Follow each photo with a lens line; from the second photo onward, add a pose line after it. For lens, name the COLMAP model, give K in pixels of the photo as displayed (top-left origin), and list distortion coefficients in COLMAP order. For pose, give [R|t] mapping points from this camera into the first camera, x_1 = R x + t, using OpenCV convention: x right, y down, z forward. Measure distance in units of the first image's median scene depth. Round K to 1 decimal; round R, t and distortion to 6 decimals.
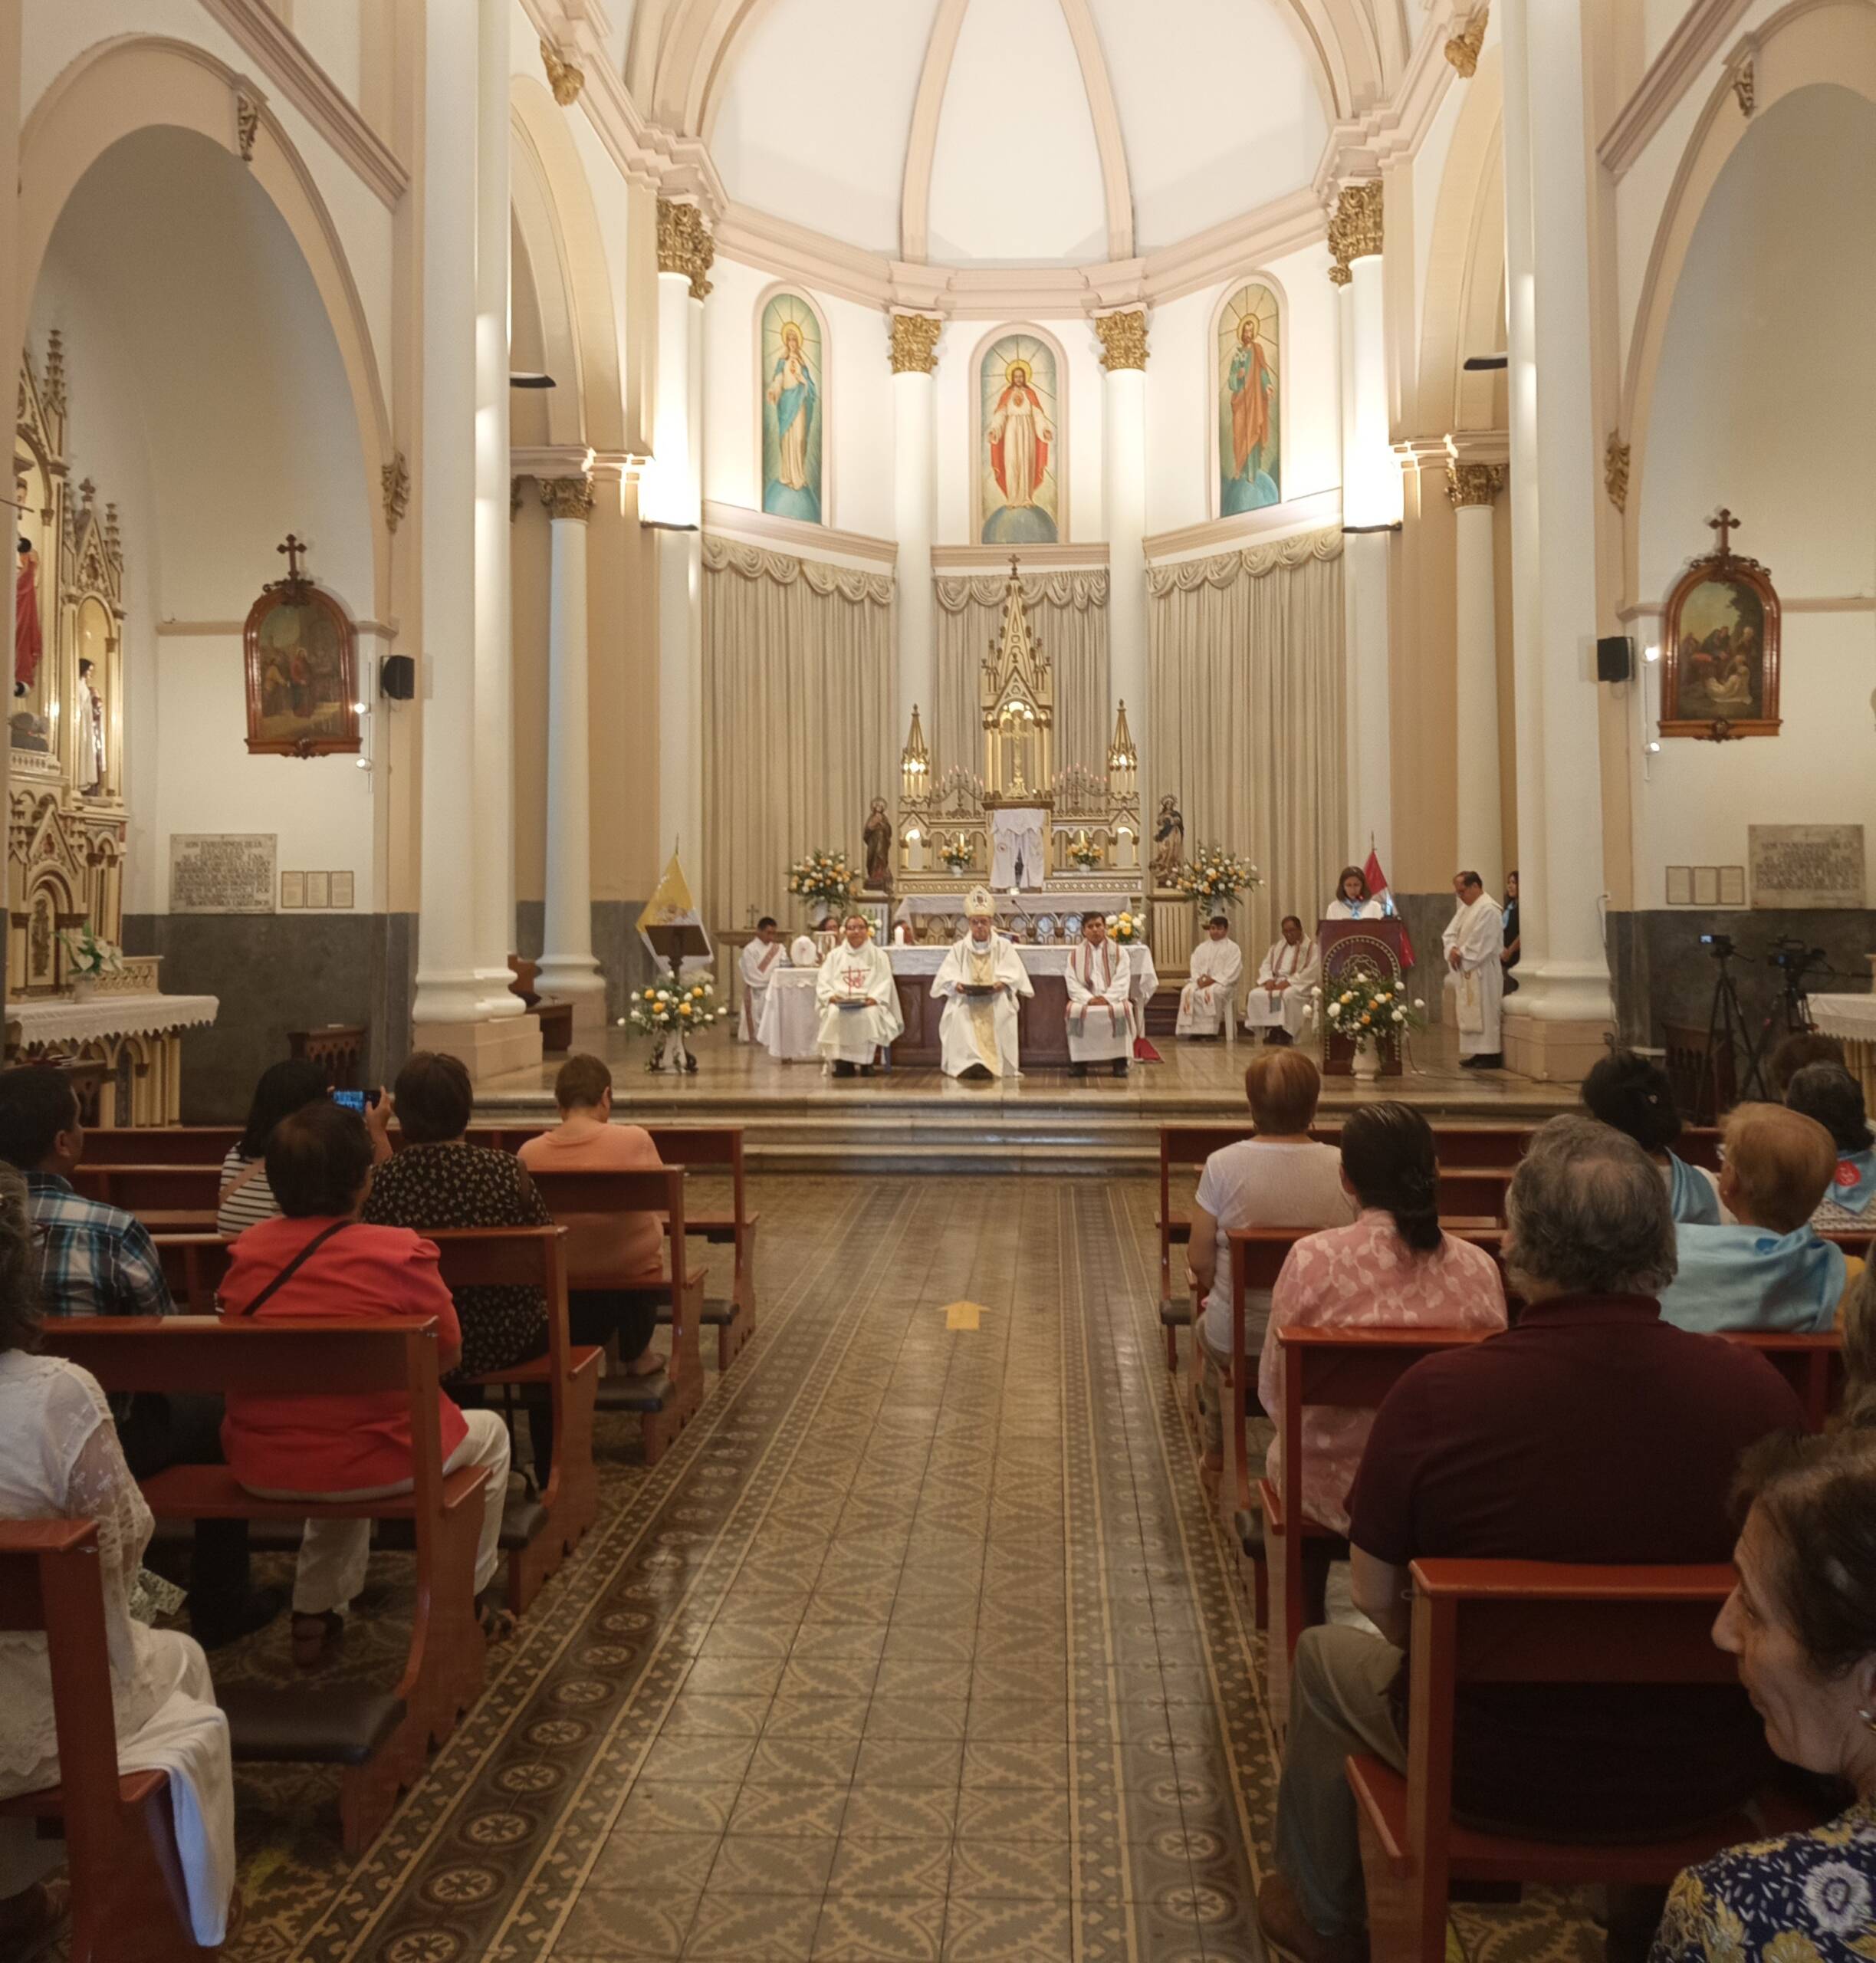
lens RADIAL K [[1896.1, 0, 941.1], [0, 1896.1, 859.2], [0, 0, 1]] dist [0.062835, -0.081228]
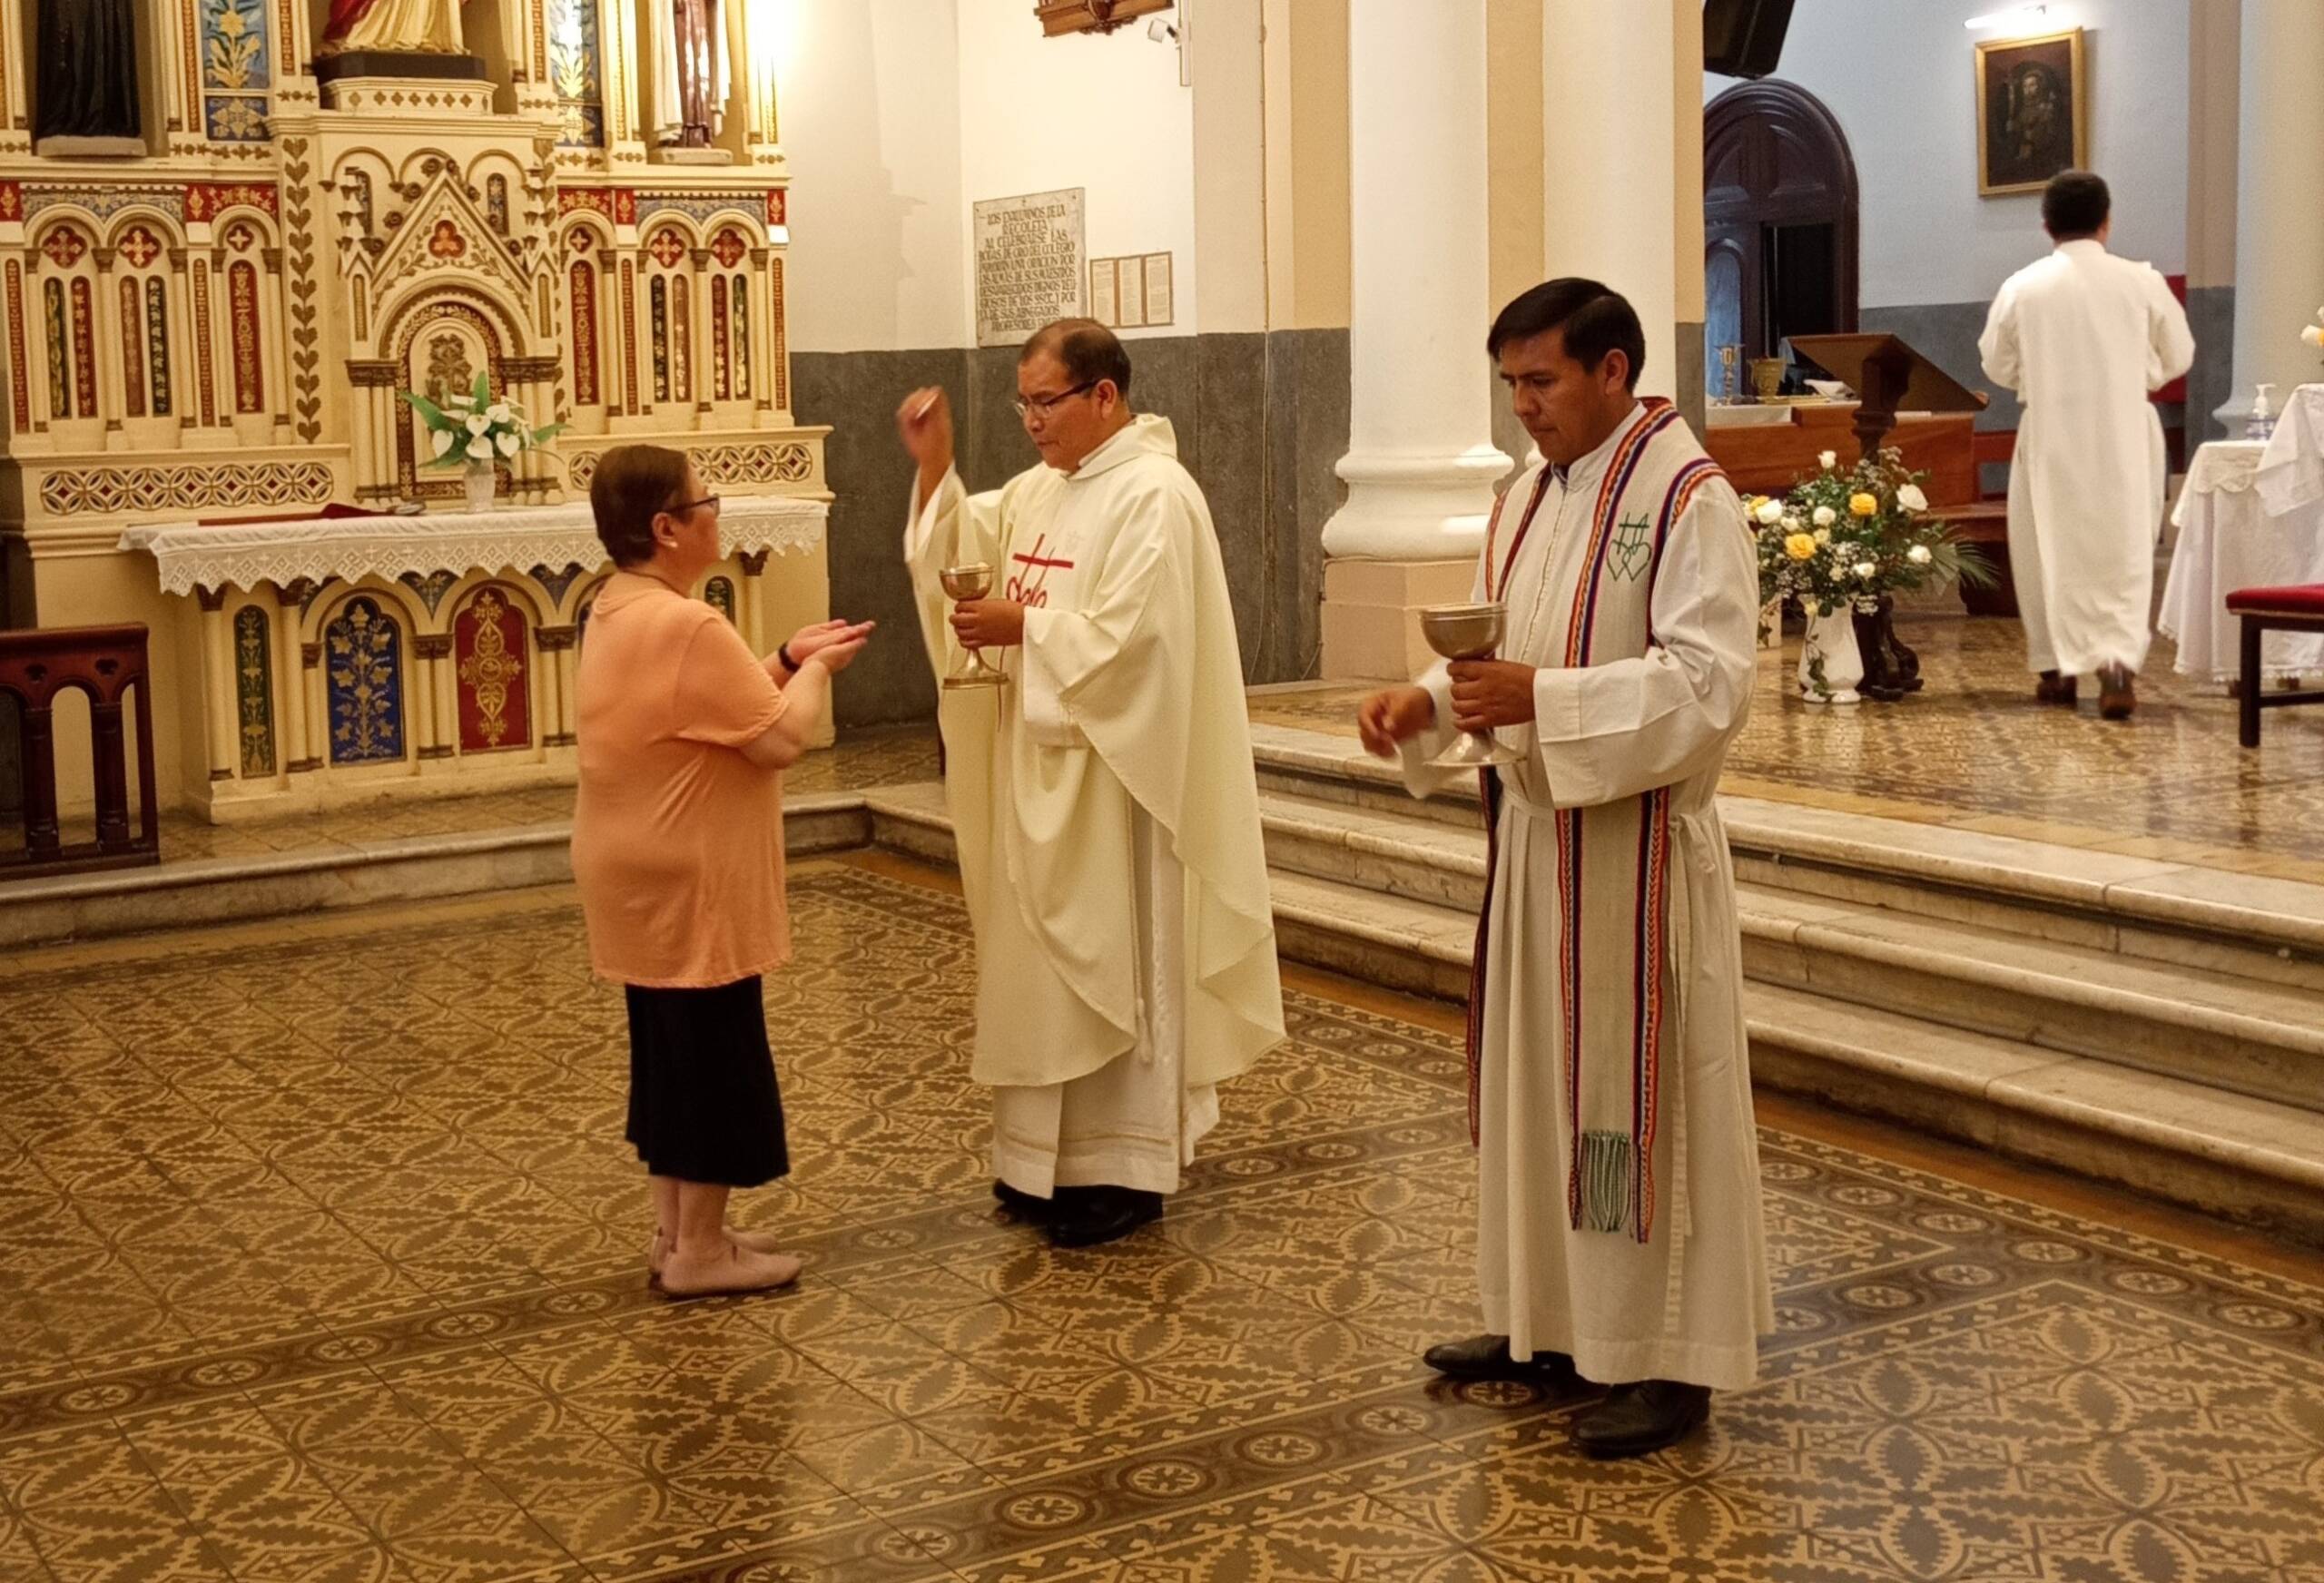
lens RADIAL K [[2616.8, 0, 1162.0], [0, 2616.8, 791.5], [0, 0, 1]] dist [-0.004564, 0.000246]
pose [[0.547249, 0.115667, -0.828939, 0.182489], [0.057420, 0.982883, 0.175055, 0.016521], [0.834998, -0.143397, 0.531240, 0.397948]]
